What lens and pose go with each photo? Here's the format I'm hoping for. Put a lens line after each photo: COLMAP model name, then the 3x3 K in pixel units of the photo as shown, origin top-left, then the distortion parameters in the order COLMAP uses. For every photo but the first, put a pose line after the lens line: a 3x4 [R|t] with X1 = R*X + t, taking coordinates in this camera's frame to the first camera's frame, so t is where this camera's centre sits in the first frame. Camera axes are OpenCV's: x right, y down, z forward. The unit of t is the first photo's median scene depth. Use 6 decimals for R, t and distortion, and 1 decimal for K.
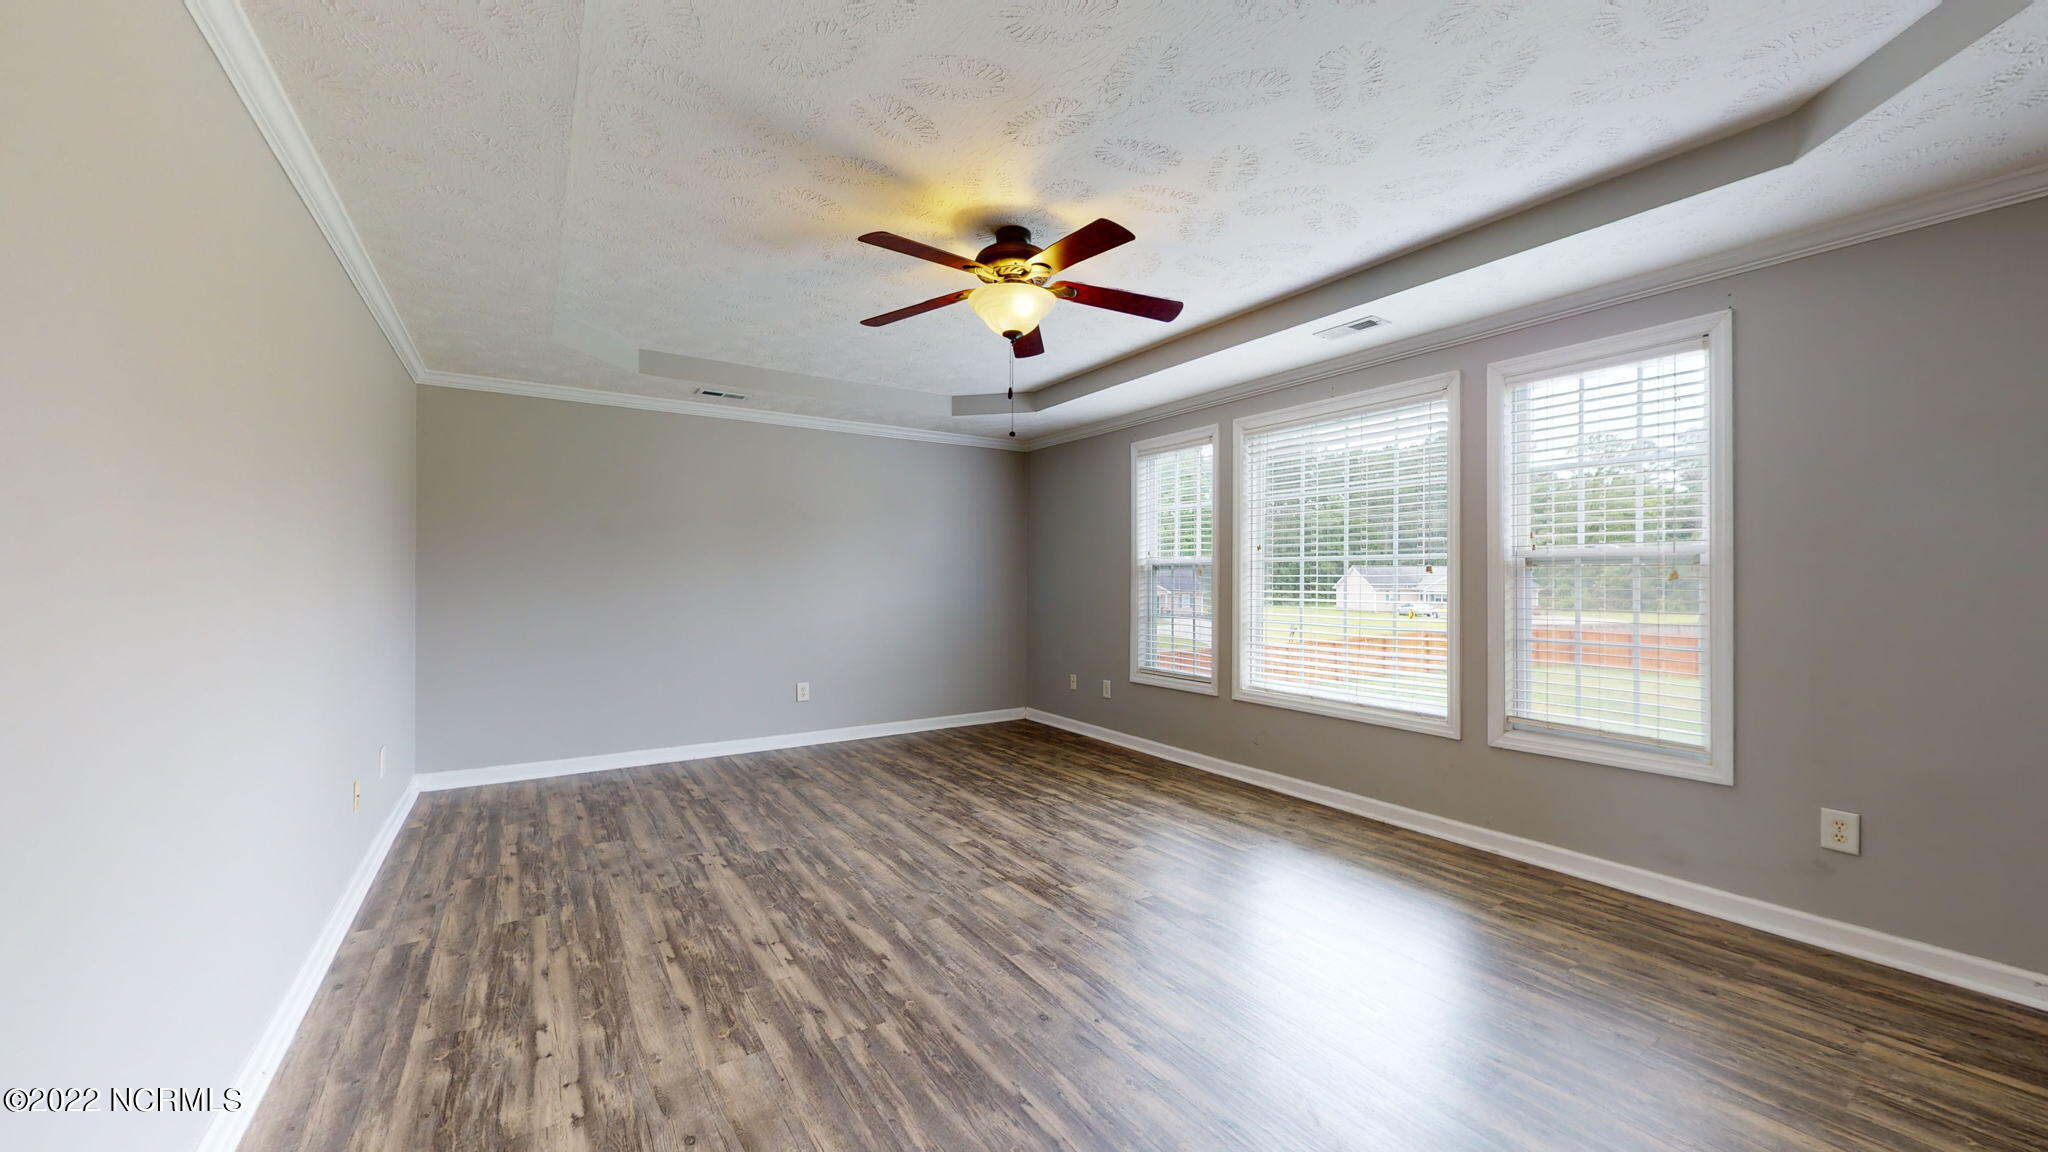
lens RADIAL K [[847.2, 0, 1020.3], [0, 847.2, 589.5], [0, 0, 1]] dist [0.030009, 0.000133]
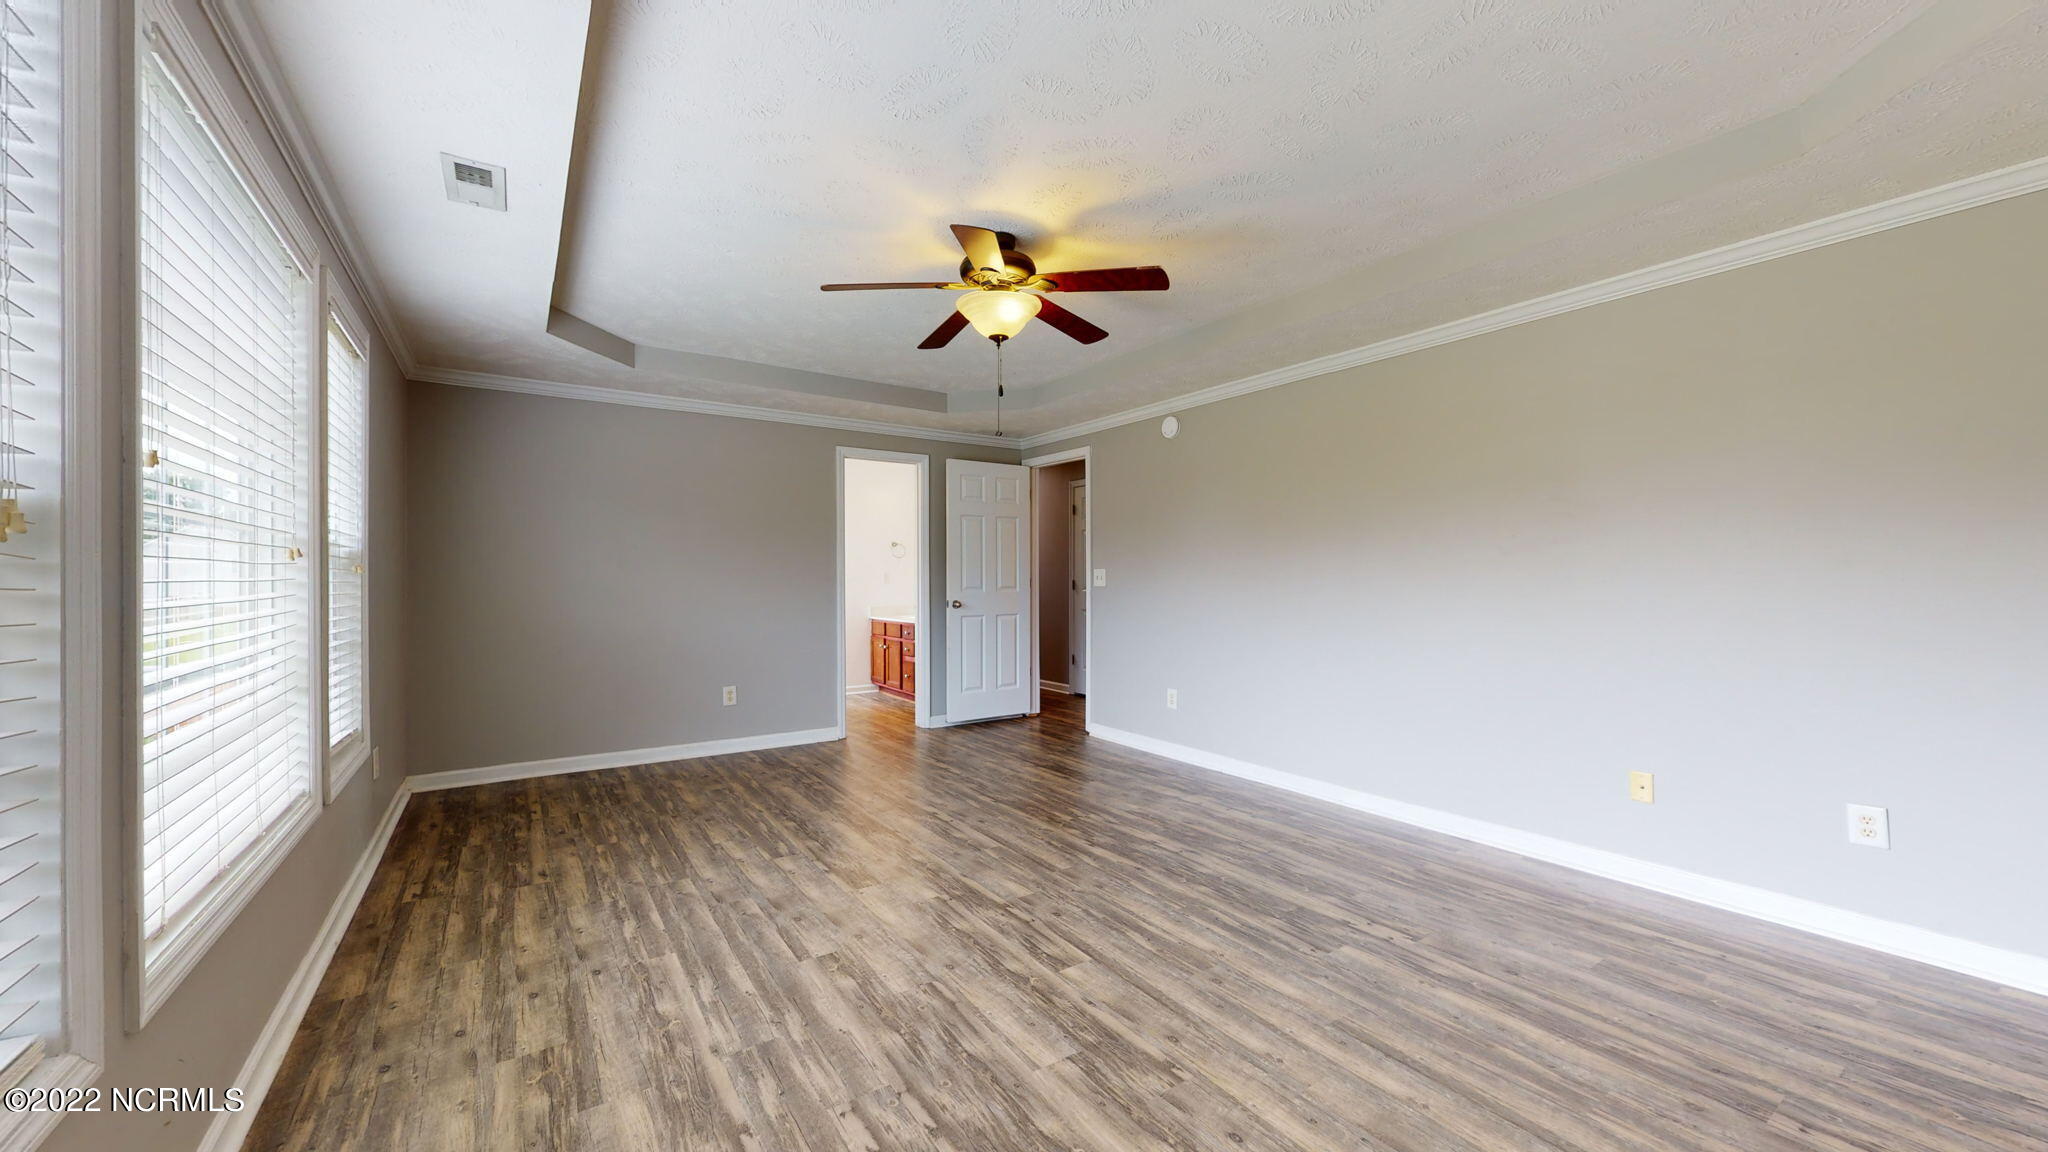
lens RADIAL K [[749.8, 0, 1029.6], [0, 749.8, 577.6], [0, 0, 1]] dist [-0.000188, -0.000414]
pose [[-0.999619, -0.001208, -0.027582, -0.020152], [-0.001545, 0.999924, 0.012216, -0.016775], [0.027565, 0.012254, -0.999545, 1.777269]]
